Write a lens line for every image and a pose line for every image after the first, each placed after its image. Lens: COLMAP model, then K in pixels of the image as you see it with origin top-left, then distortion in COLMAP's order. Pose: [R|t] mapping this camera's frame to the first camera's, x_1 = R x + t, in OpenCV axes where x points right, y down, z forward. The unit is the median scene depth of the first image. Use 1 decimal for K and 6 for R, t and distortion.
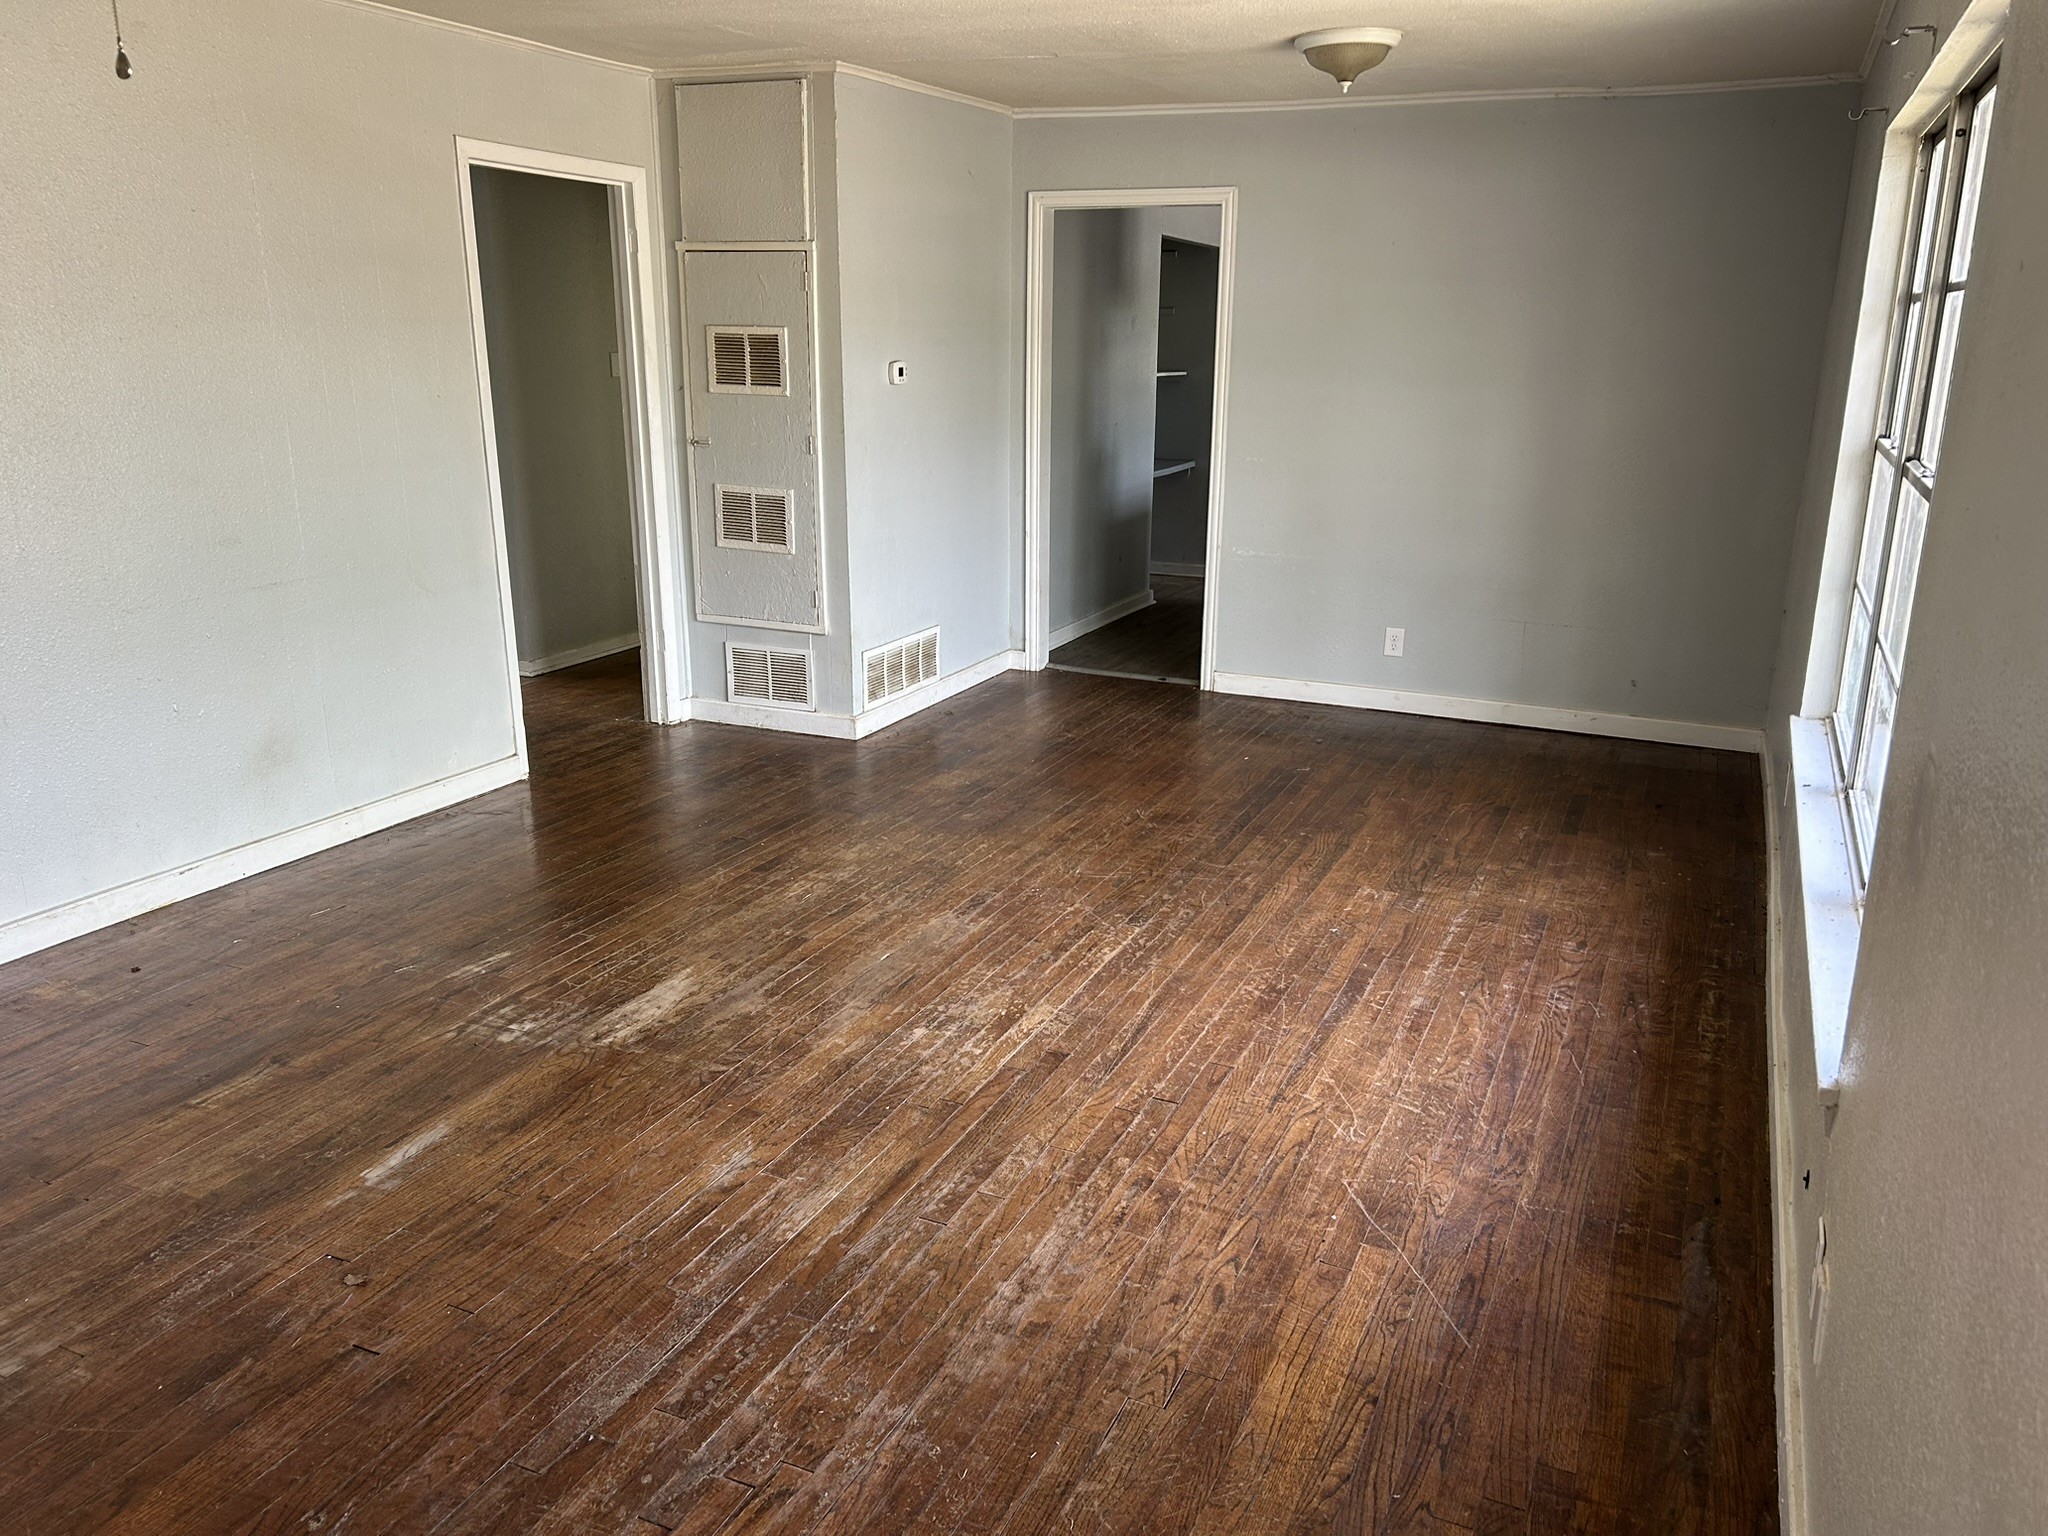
lens RADIAL K [[1562.6, 0, 1024.0], [0, 1562.6, 768.0], [0, 0, 1]] dist [0.056260, 0.002600]
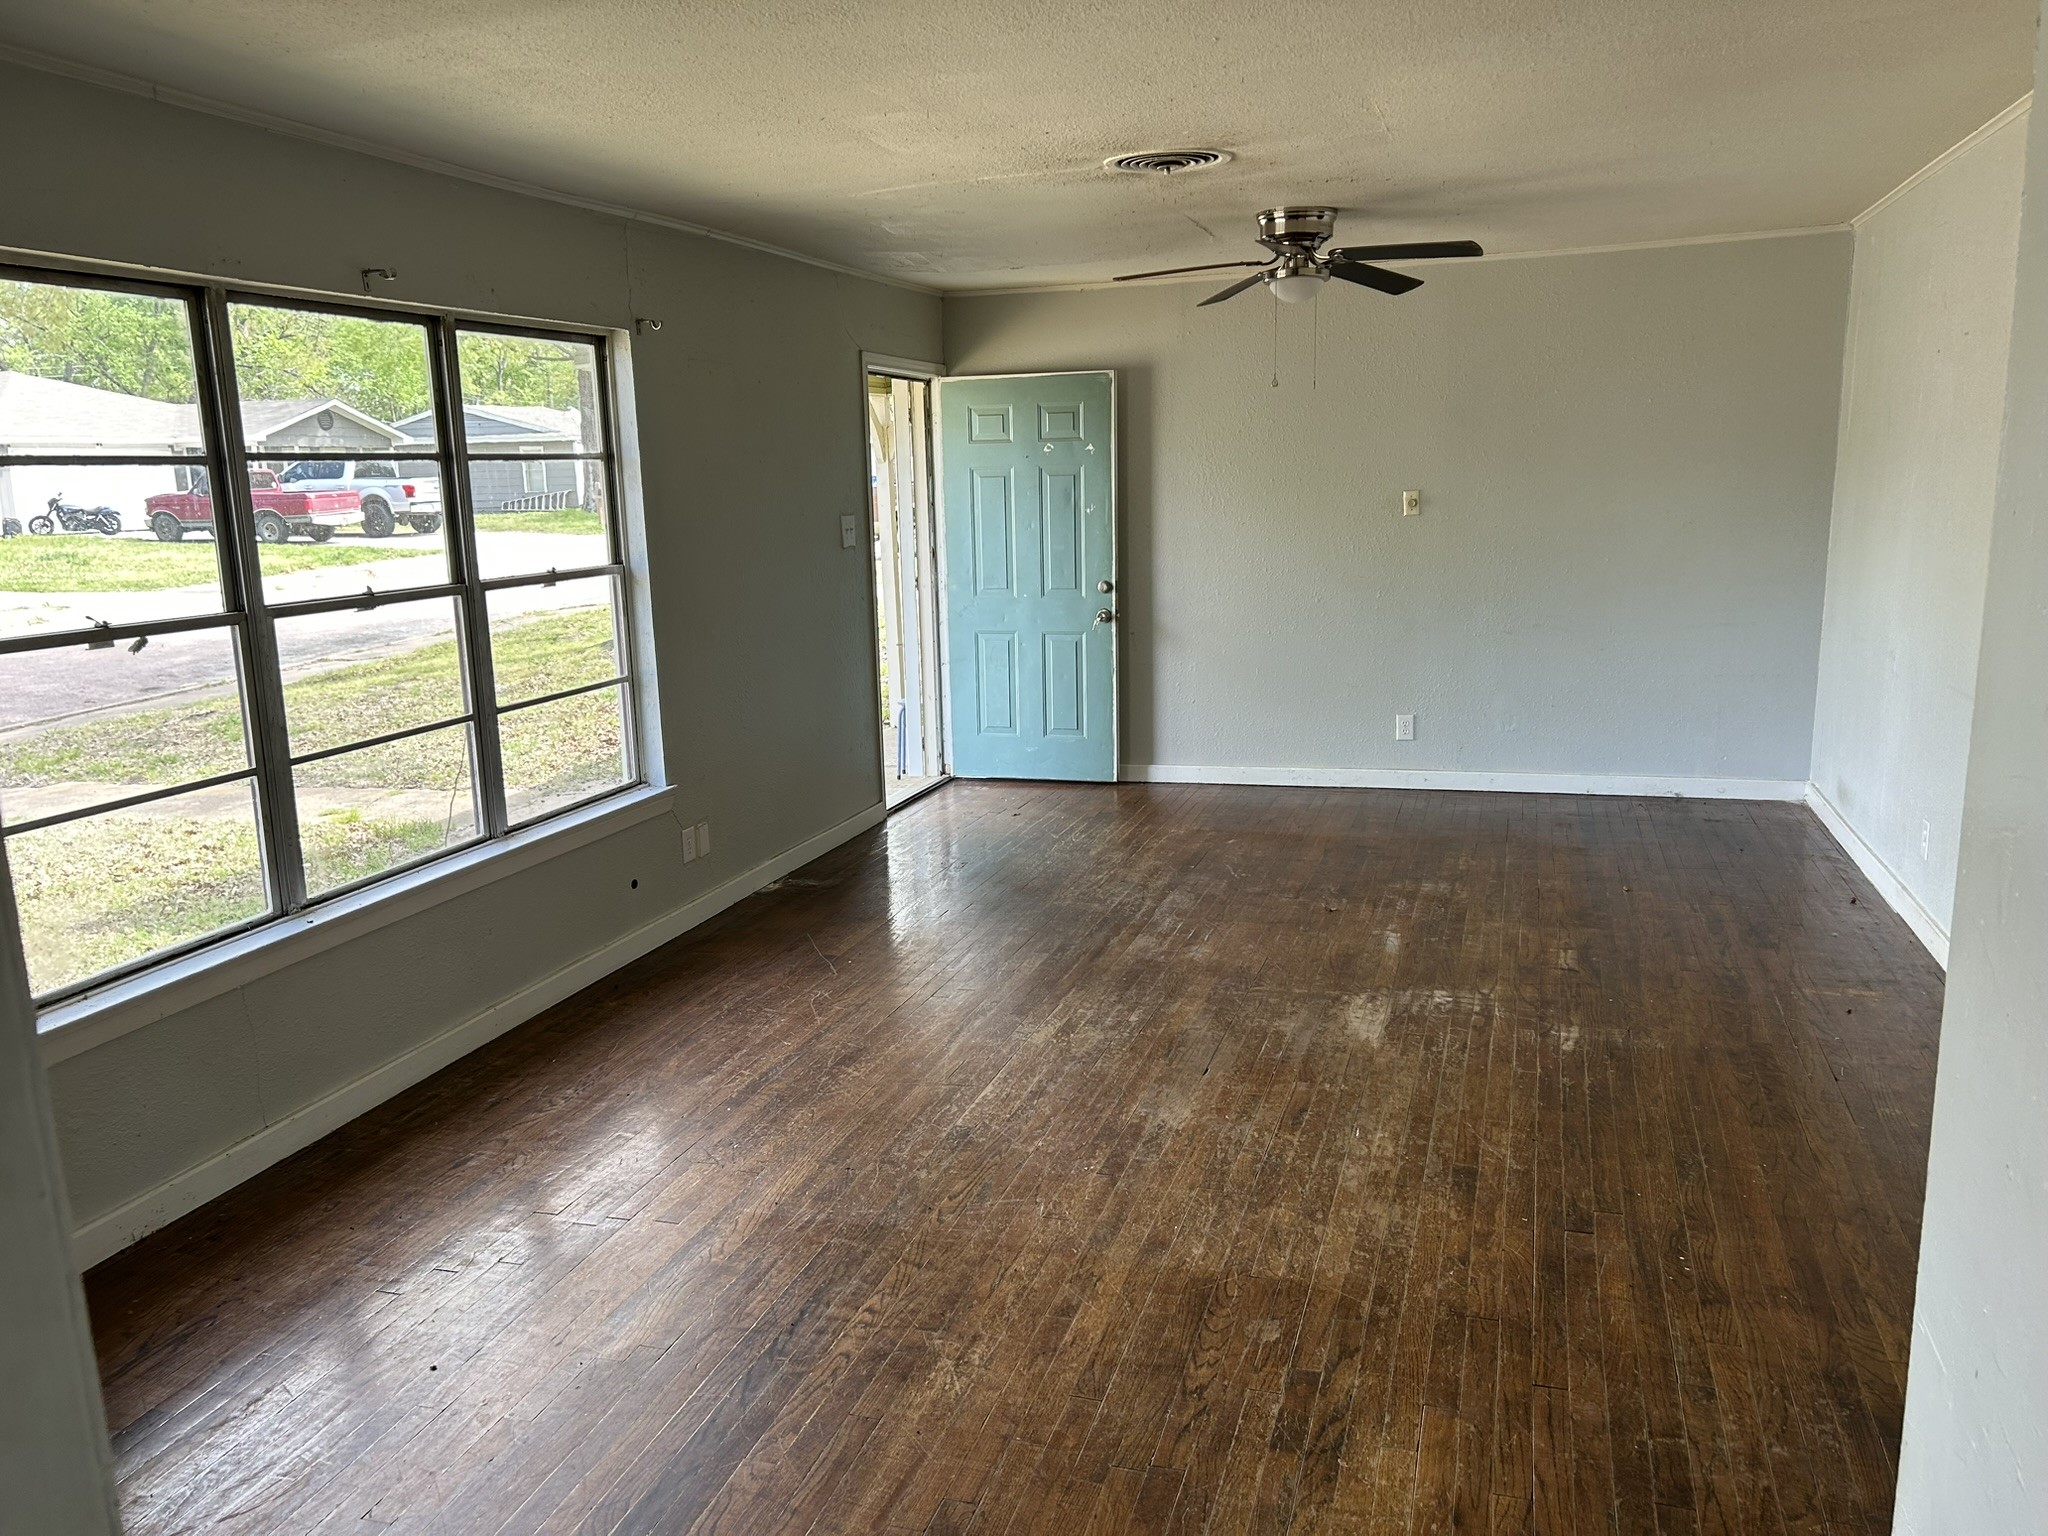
lens RADIAL K [[1562.6, 0, 1024.0], [0, 1562.6, 768.0], [0, 0, 1]] dist [0.056260, 0.002600]
pose [[-0.993474, 0.042748, -0.105746, 0.138791], [-0.008551, 0.896589, 0.442782, -0.545925], [0.113739, 0.440797, -0.890372, 1.951793]]
